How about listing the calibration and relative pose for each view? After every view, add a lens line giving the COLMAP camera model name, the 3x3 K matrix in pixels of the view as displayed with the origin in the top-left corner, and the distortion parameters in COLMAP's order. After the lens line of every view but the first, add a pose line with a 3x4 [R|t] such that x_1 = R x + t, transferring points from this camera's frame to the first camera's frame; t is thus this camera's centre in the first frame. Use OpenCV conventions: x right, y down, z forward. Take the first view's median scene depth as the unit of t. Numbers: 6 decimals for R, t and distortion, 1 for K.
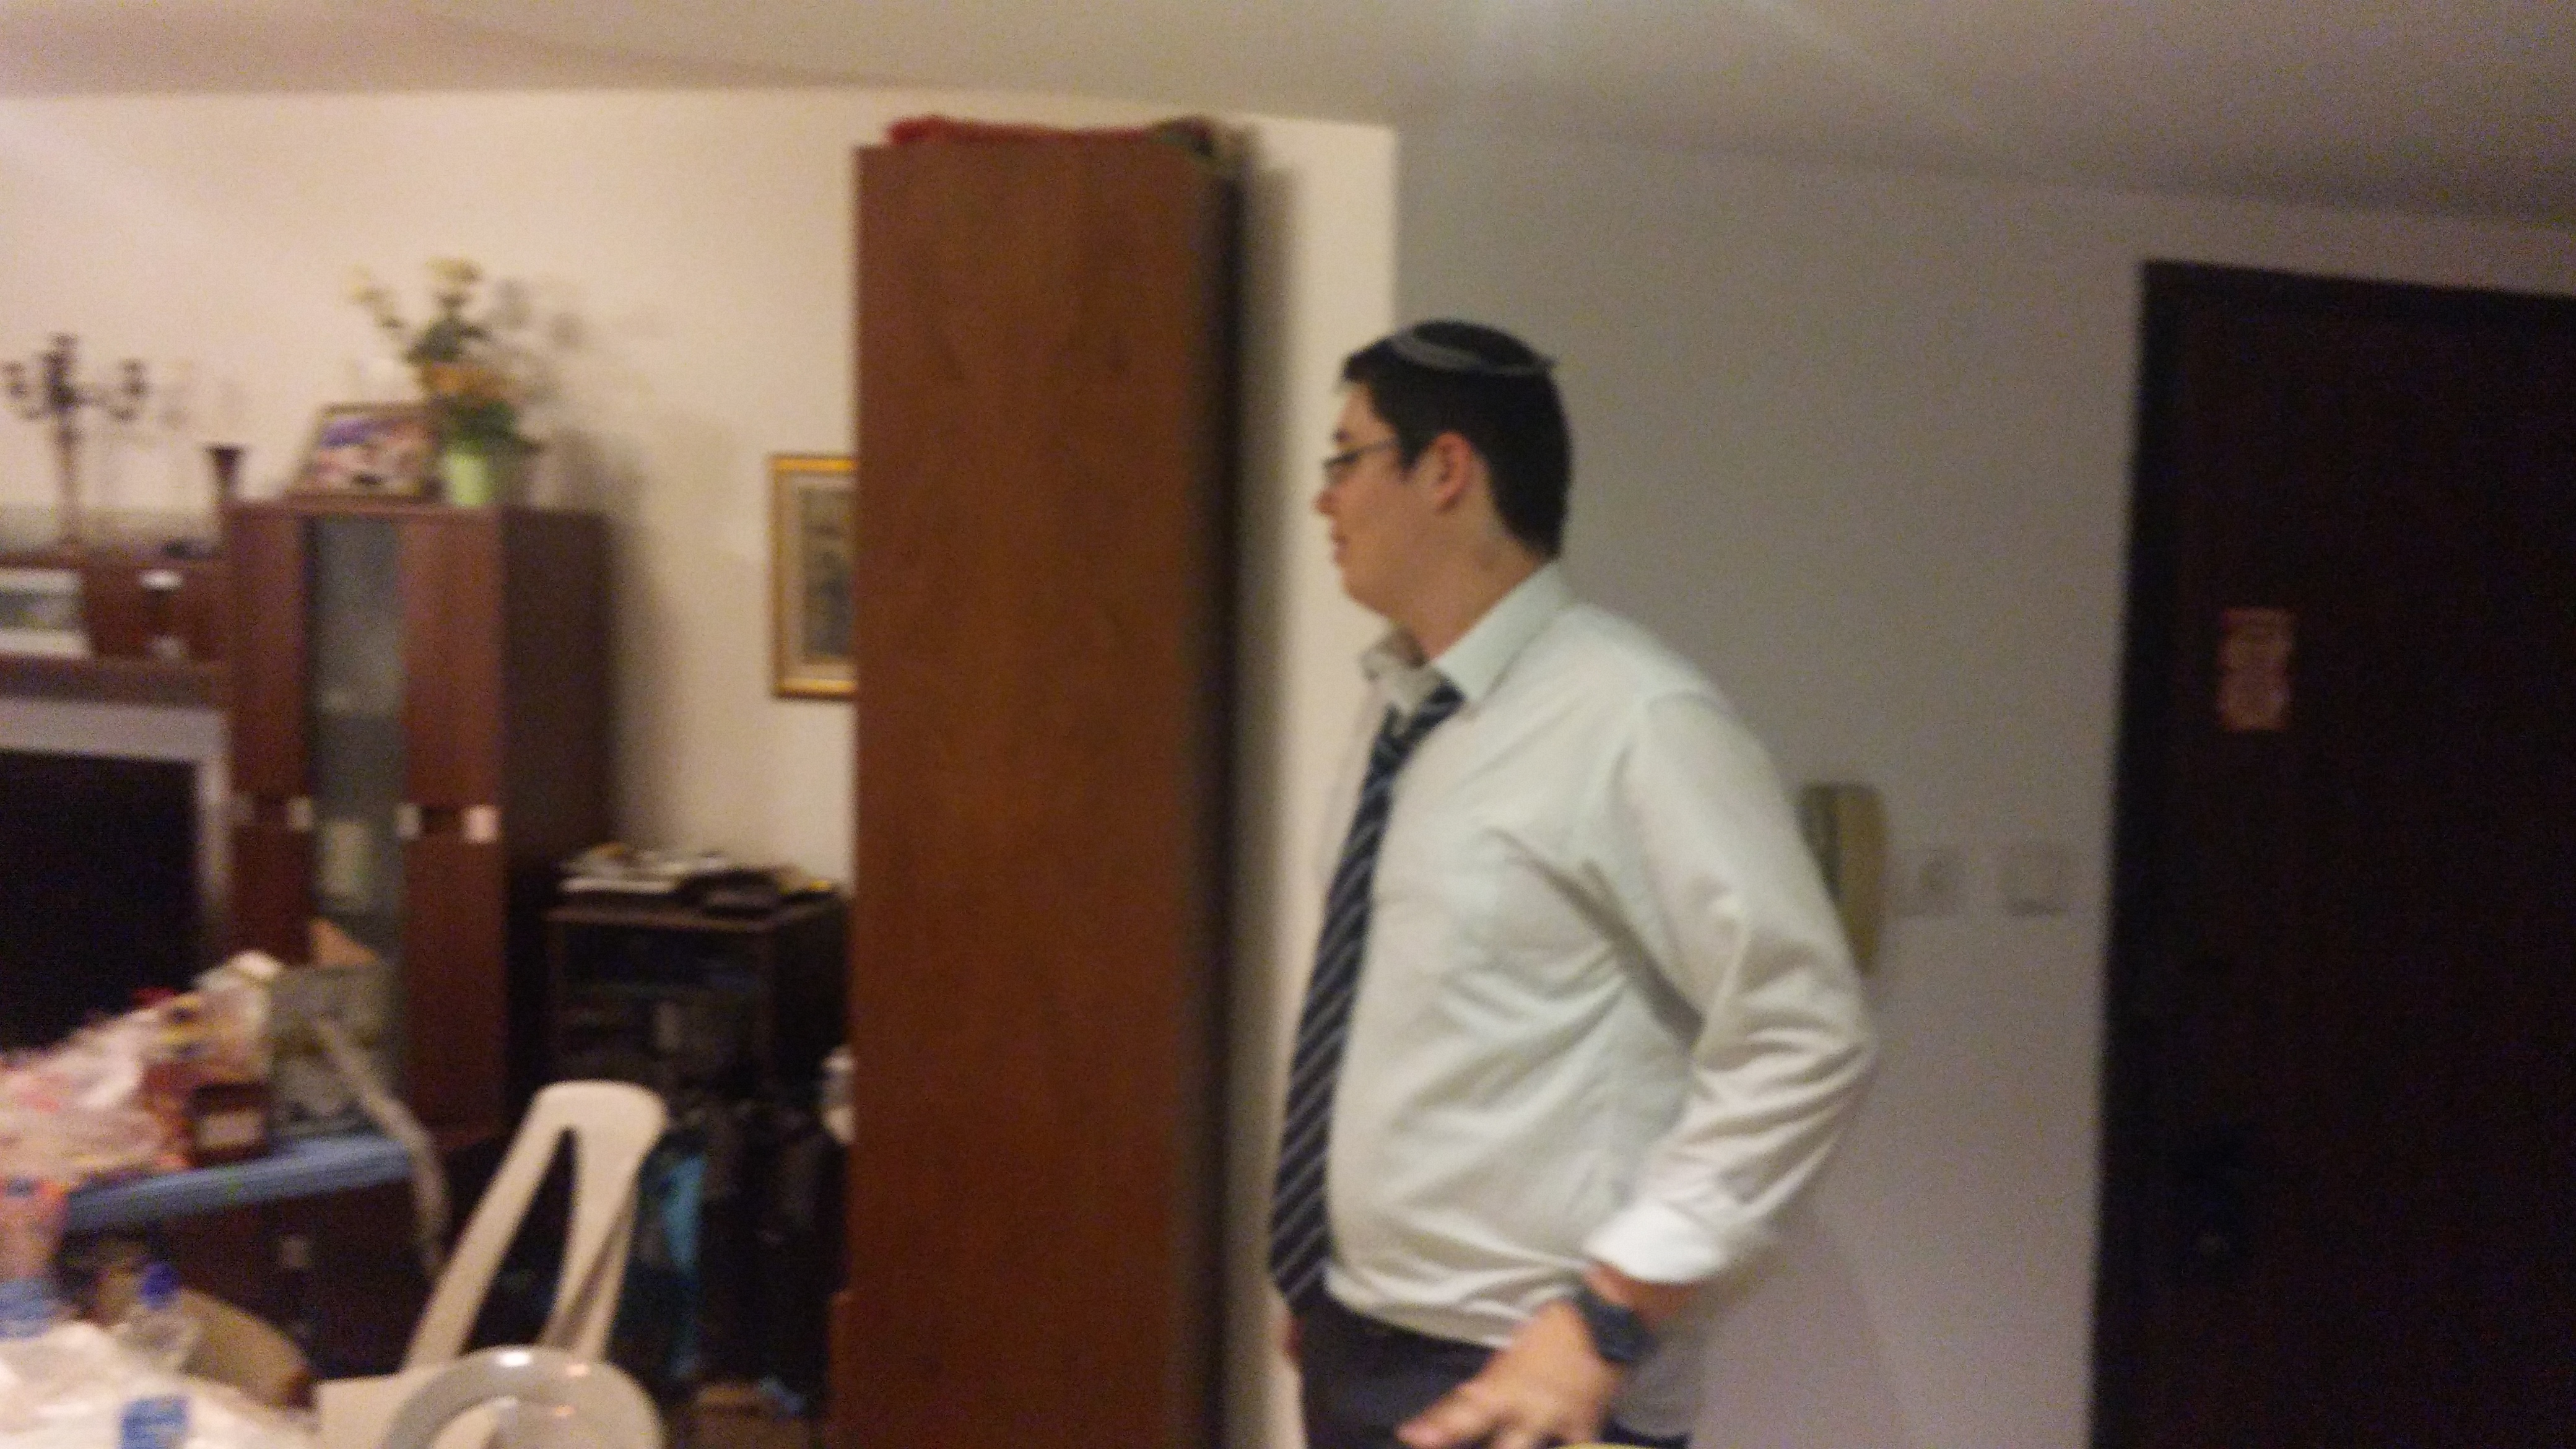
lens RADIAL K [[2246.4, 0, 1284.4], [0, 2246.4, 795.8], [0, 0, 1]] dist [0.045663, -0.067082]
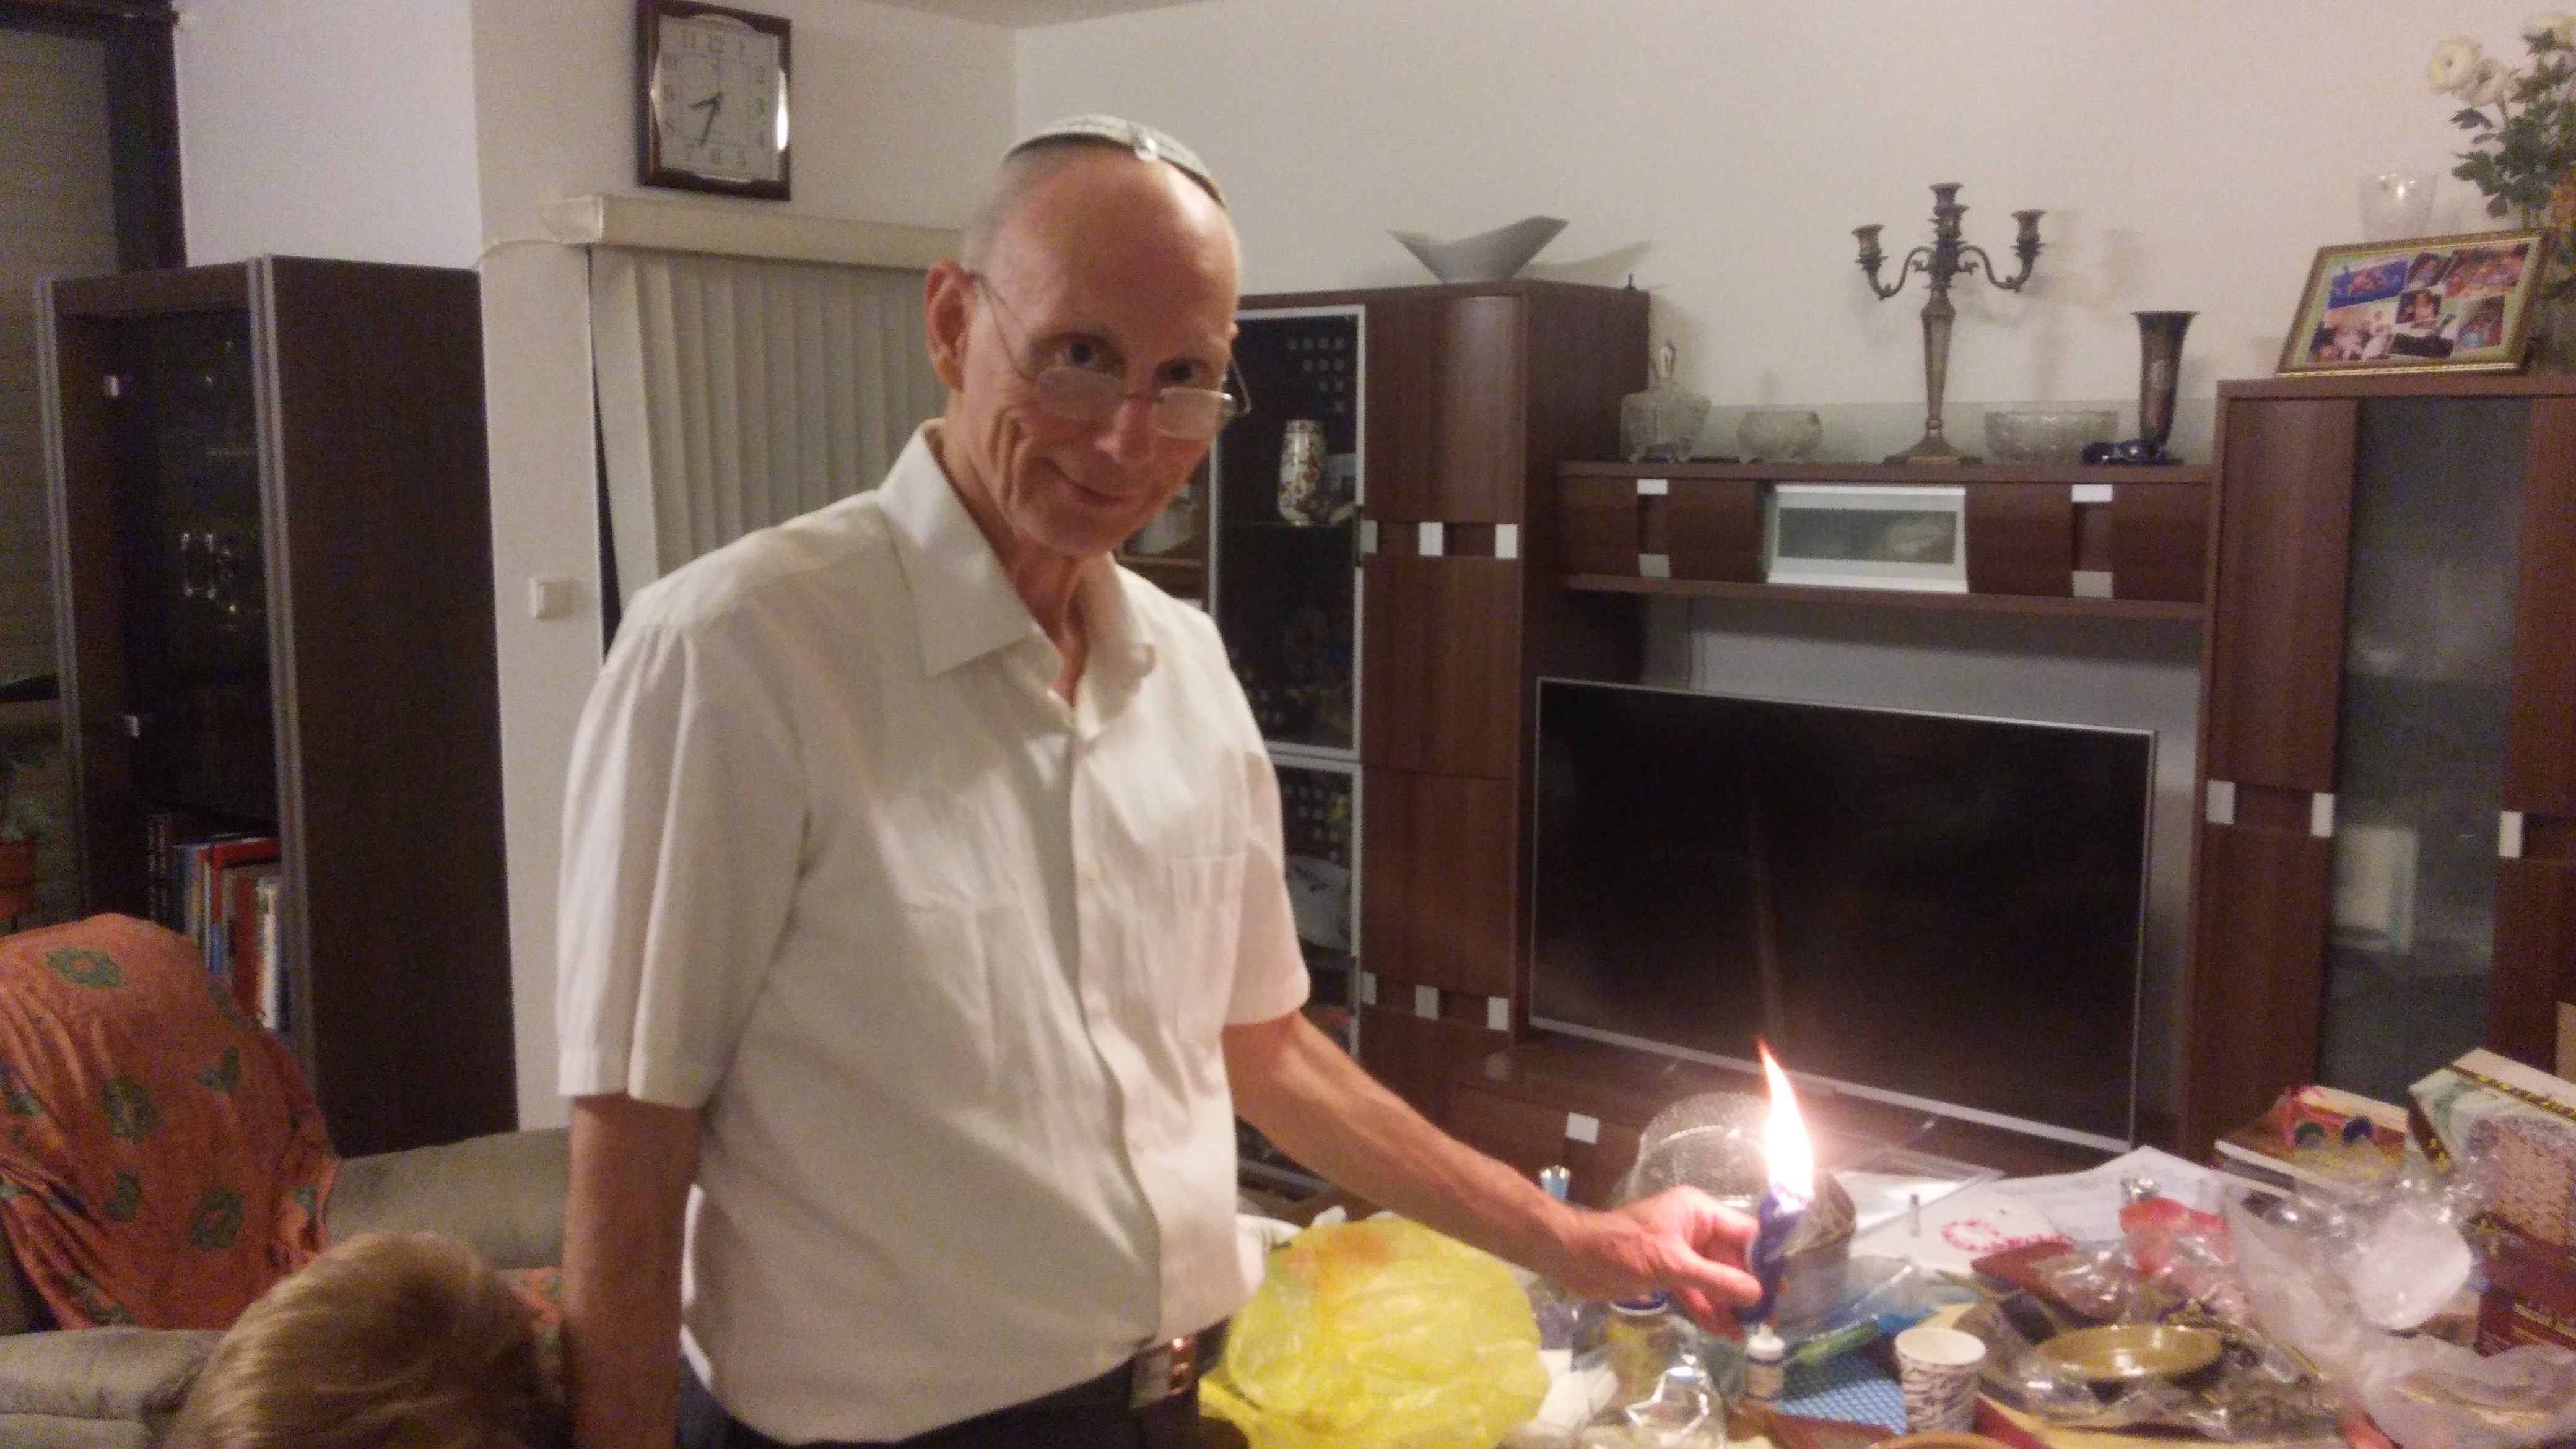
lens RADIAL K [[2259.6, 0, 1301.6], [0, 2259.6, 732.0], [0, 0, 1]] dist [0.077120, -0.090985]
pose [[0.883690, 0.032745, -0.466926, -0.436903], [-0.024841, 0.999425, 0.023076, -0.030711], [0.467413, -0.008793, 0.883995, 0.230248]]
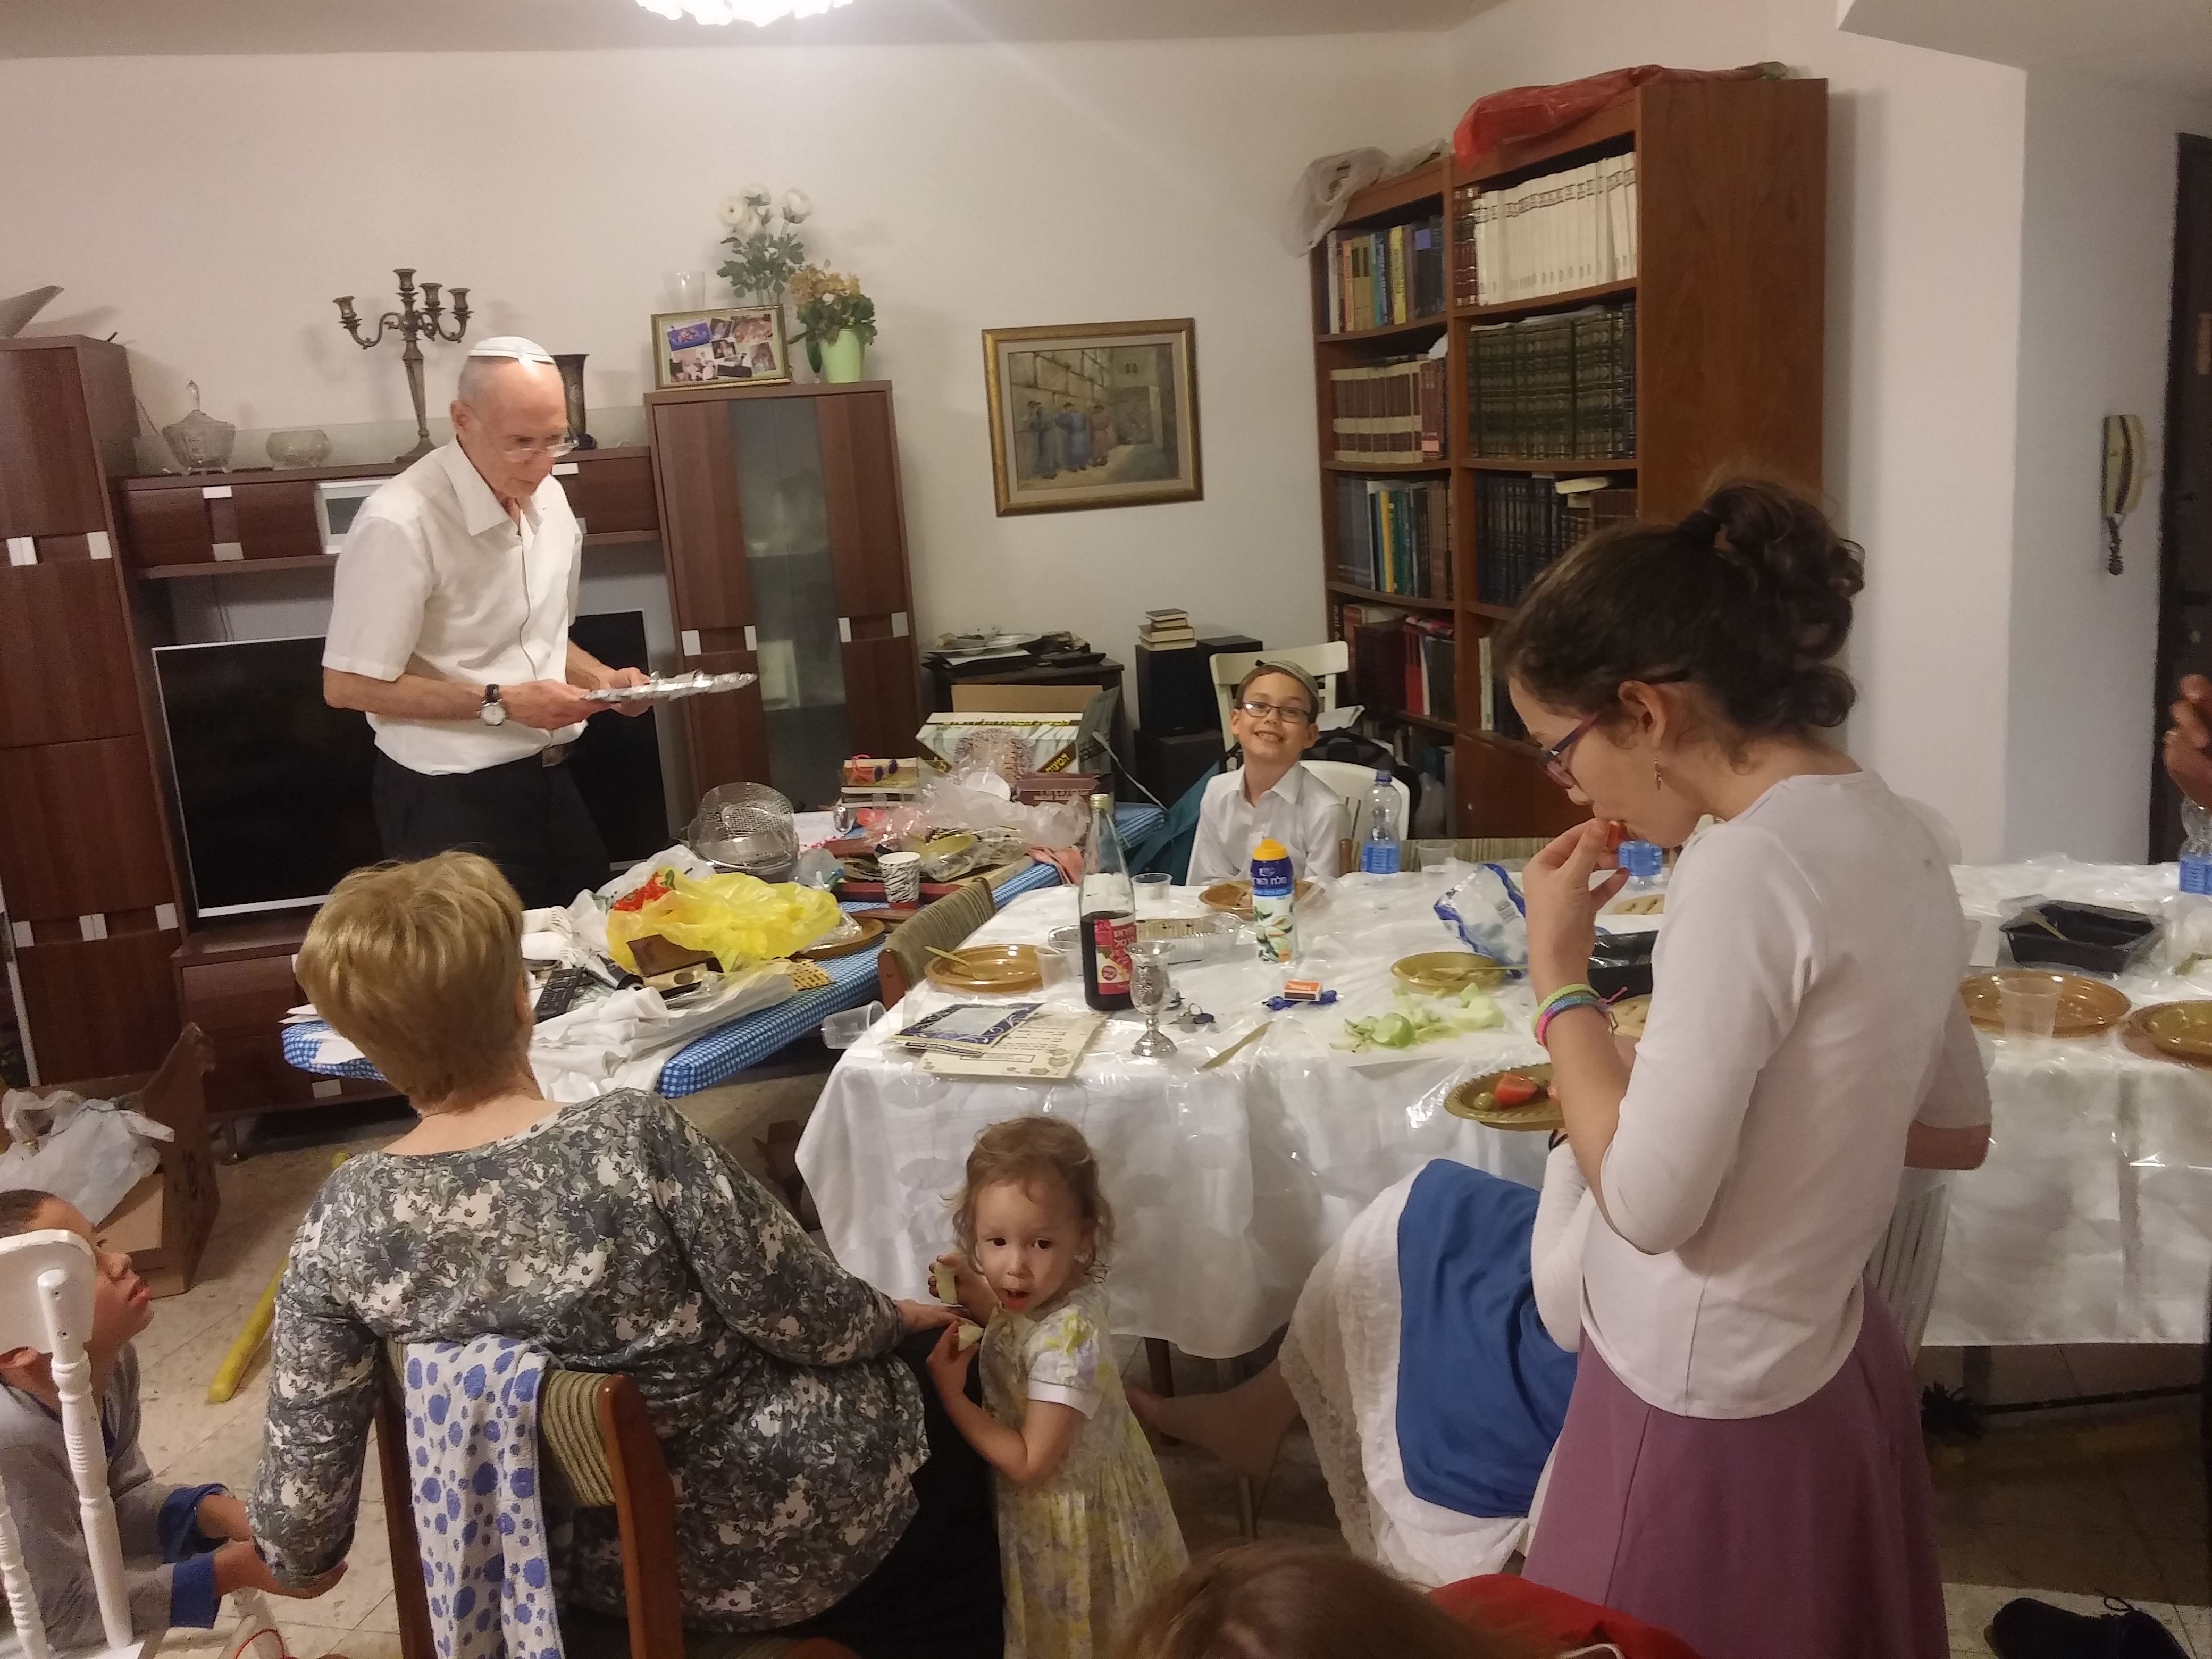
lens RADIAL K [[1883.4, 0, 1118.3], [0, 1883.4, 834.3], [0, 0, 1]] dist [0.066608, -0.070482]
pose [[0.887350, -0.185541, 0.422119, -0.825557], [0.142135, 0.980954, 0.132387, 0.005844], [-0.438643, -0.057476, 0.896822, -0.072583]]
